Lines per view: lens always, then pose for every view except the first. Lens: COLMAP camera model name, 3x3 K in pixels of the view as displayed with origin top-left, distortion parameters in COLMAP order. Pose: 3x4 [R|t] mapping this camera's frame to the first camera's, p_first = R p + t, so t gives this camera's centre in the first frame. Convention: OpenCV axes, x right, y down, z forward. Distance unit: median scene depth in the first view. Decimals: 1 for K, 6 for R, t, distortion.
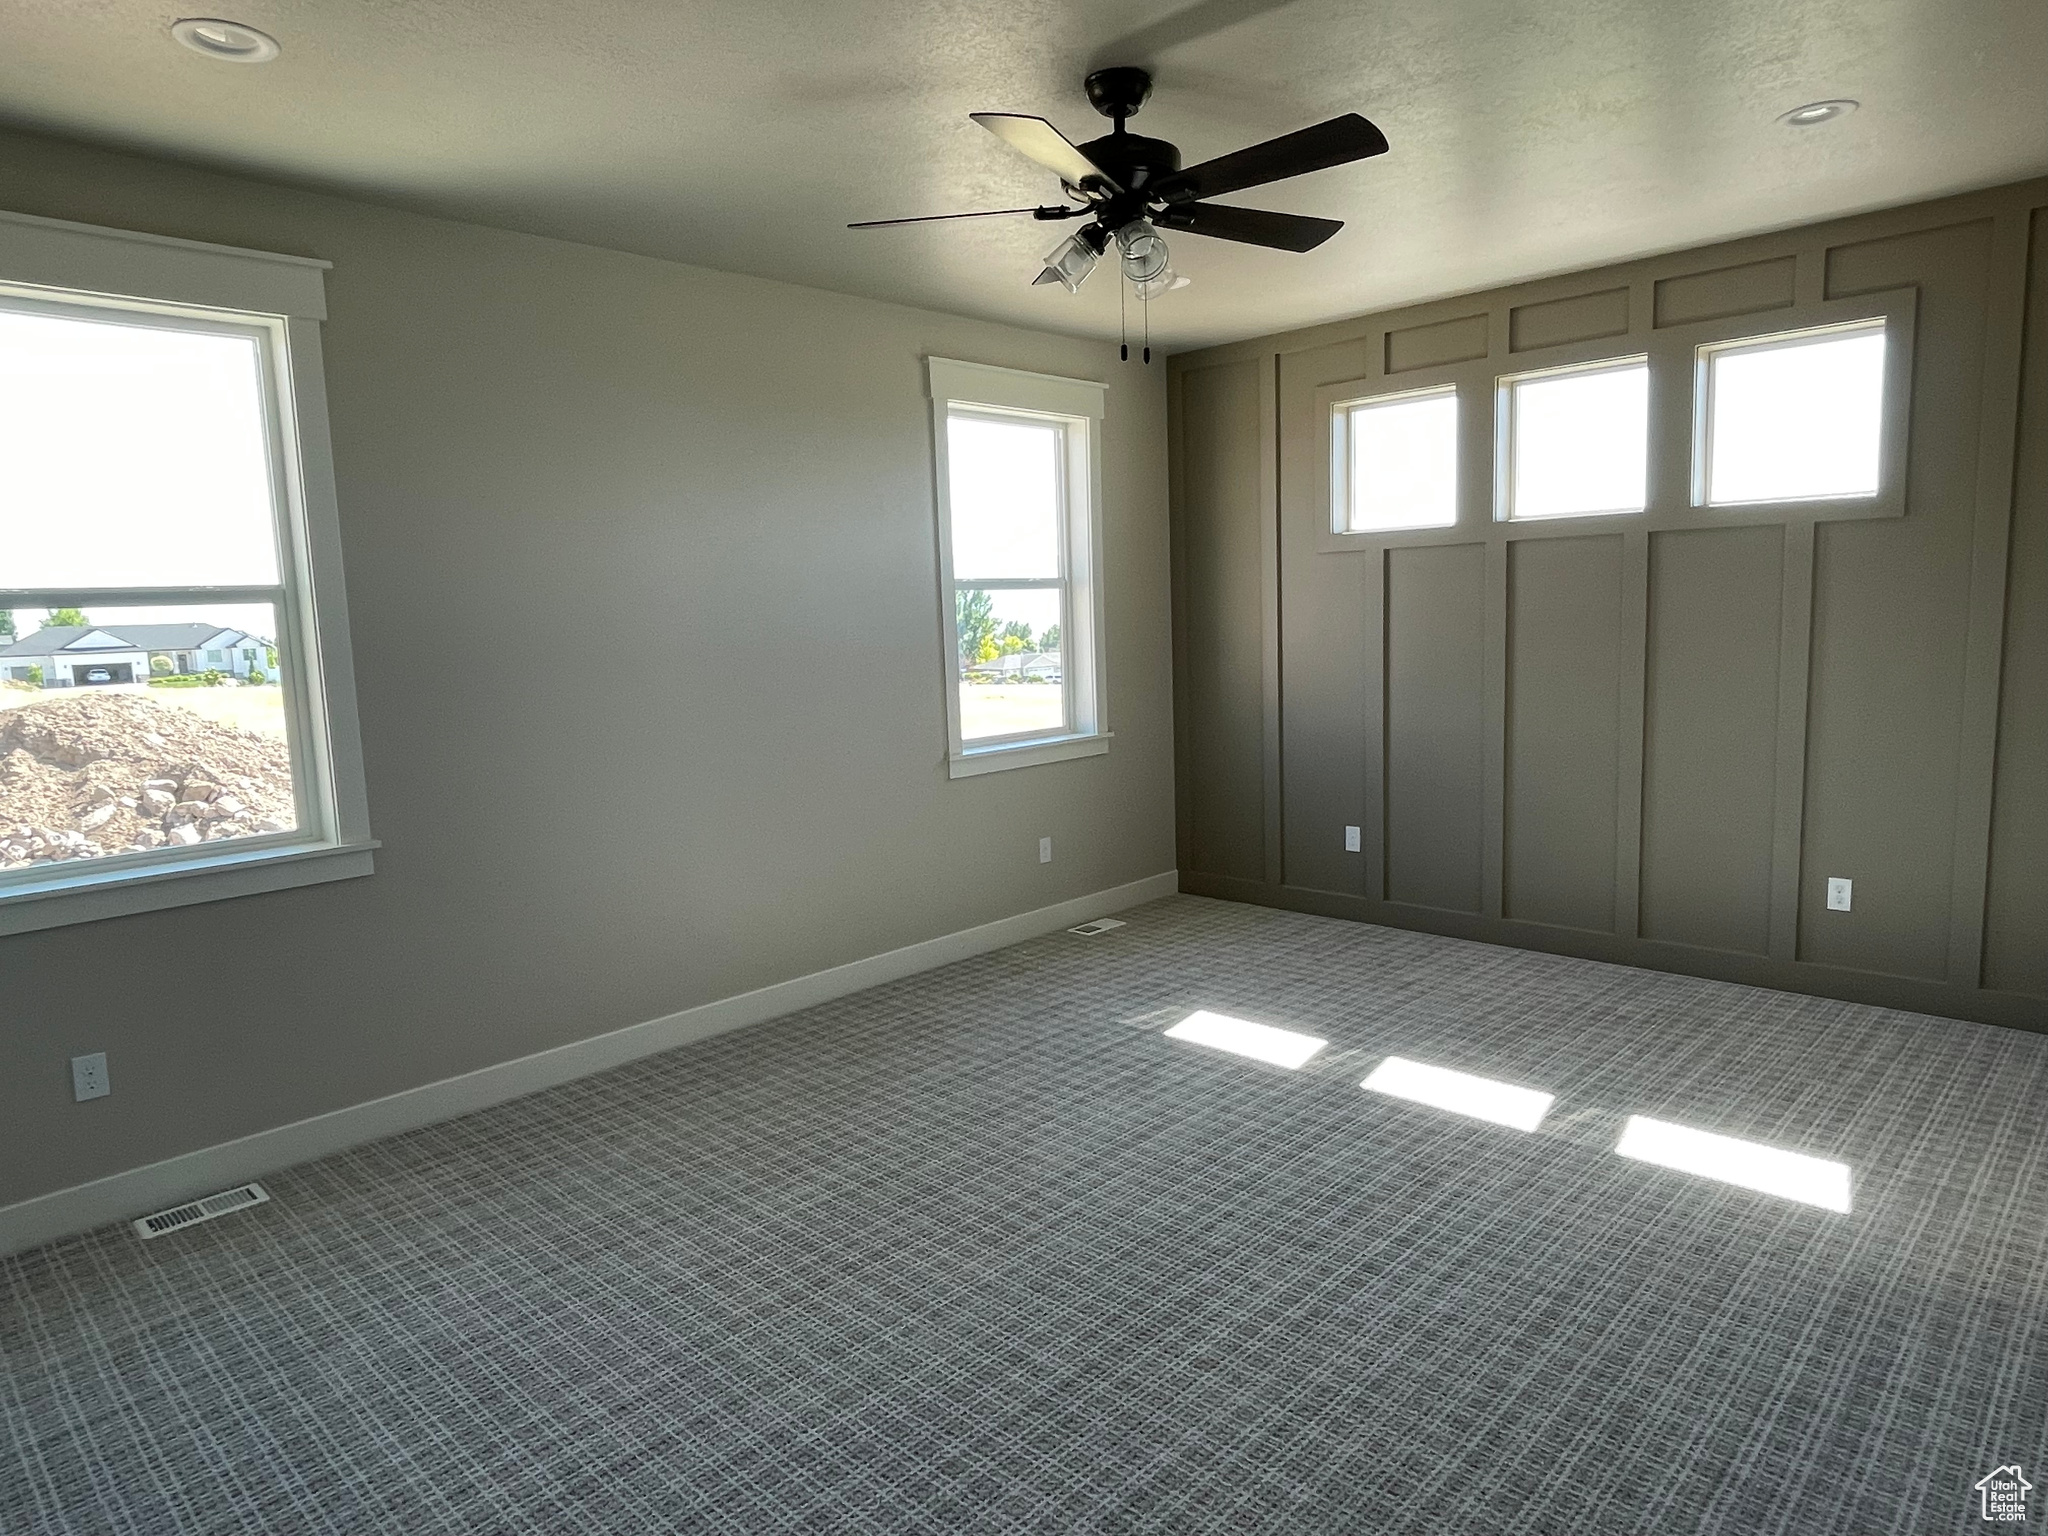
lens RADIAL K [[1250.4, 0, 1024.0], [0, 1250.4, 768.0], [0, 0, 1]] dist [0.000574, 0.000332]
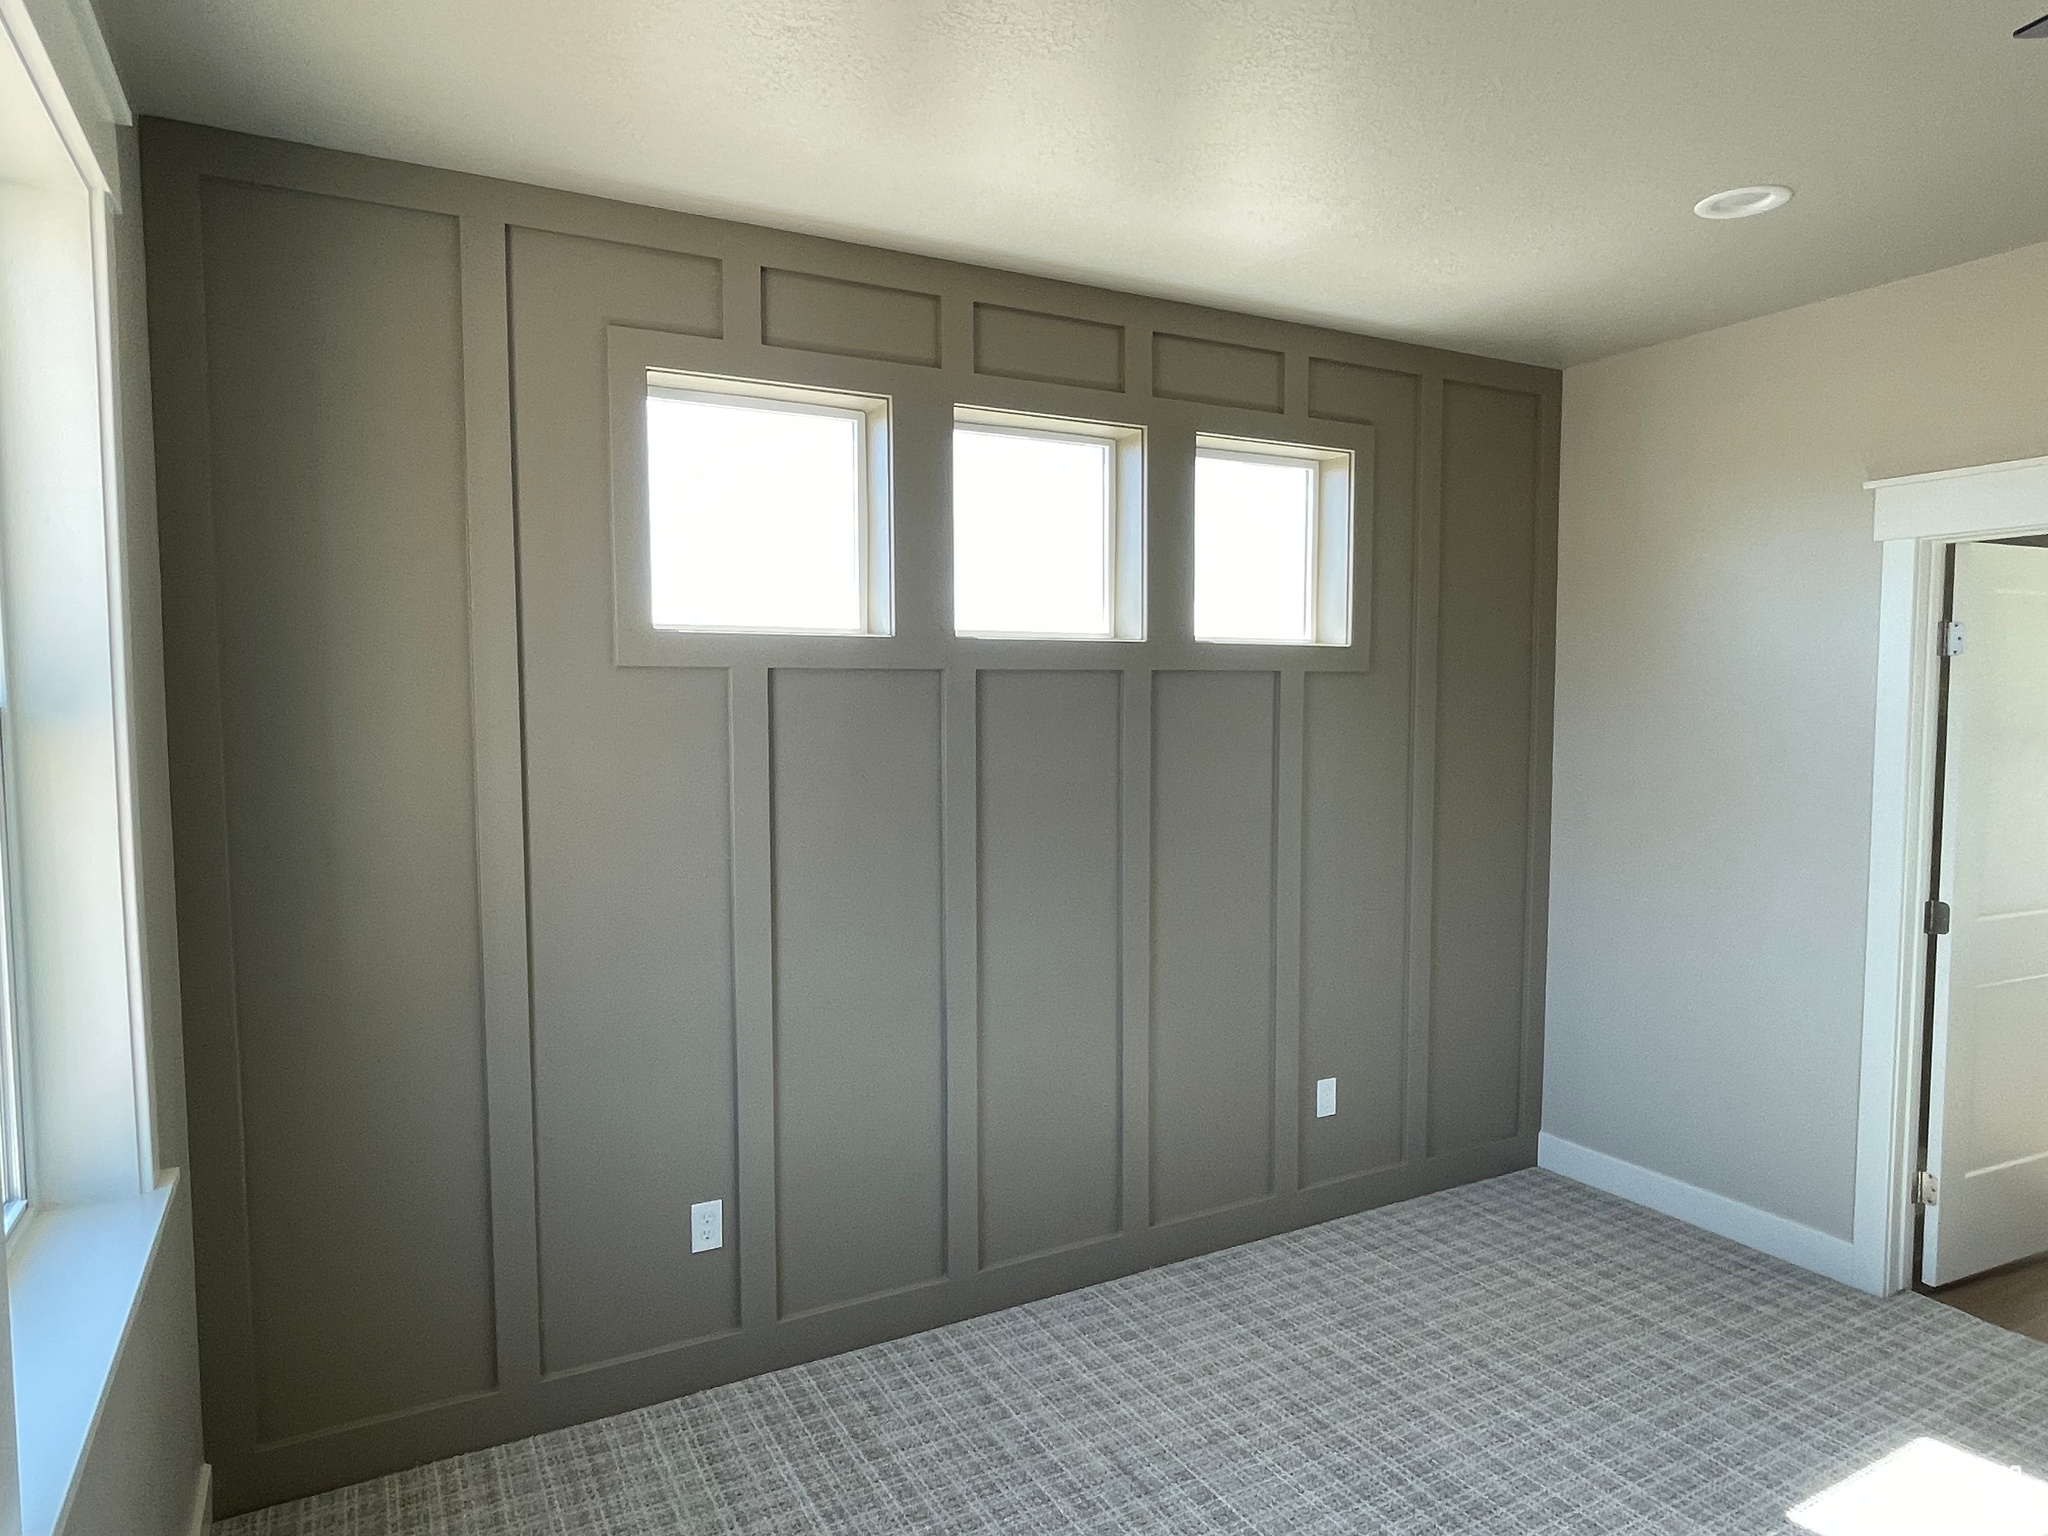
lens RADIAL K [[1250.4, 0, 1024.0], [0, 1250.4, 768.0], [0, 0, 1]] dist [0.000574, 0.000332]
pose [[0.294228, -0.020227, 0.955521, -0.220626], [0.113963, 0.993385, -0.014063, -0.129913], [-0.948916, 0.113032, 0.294587, 0.865401]]
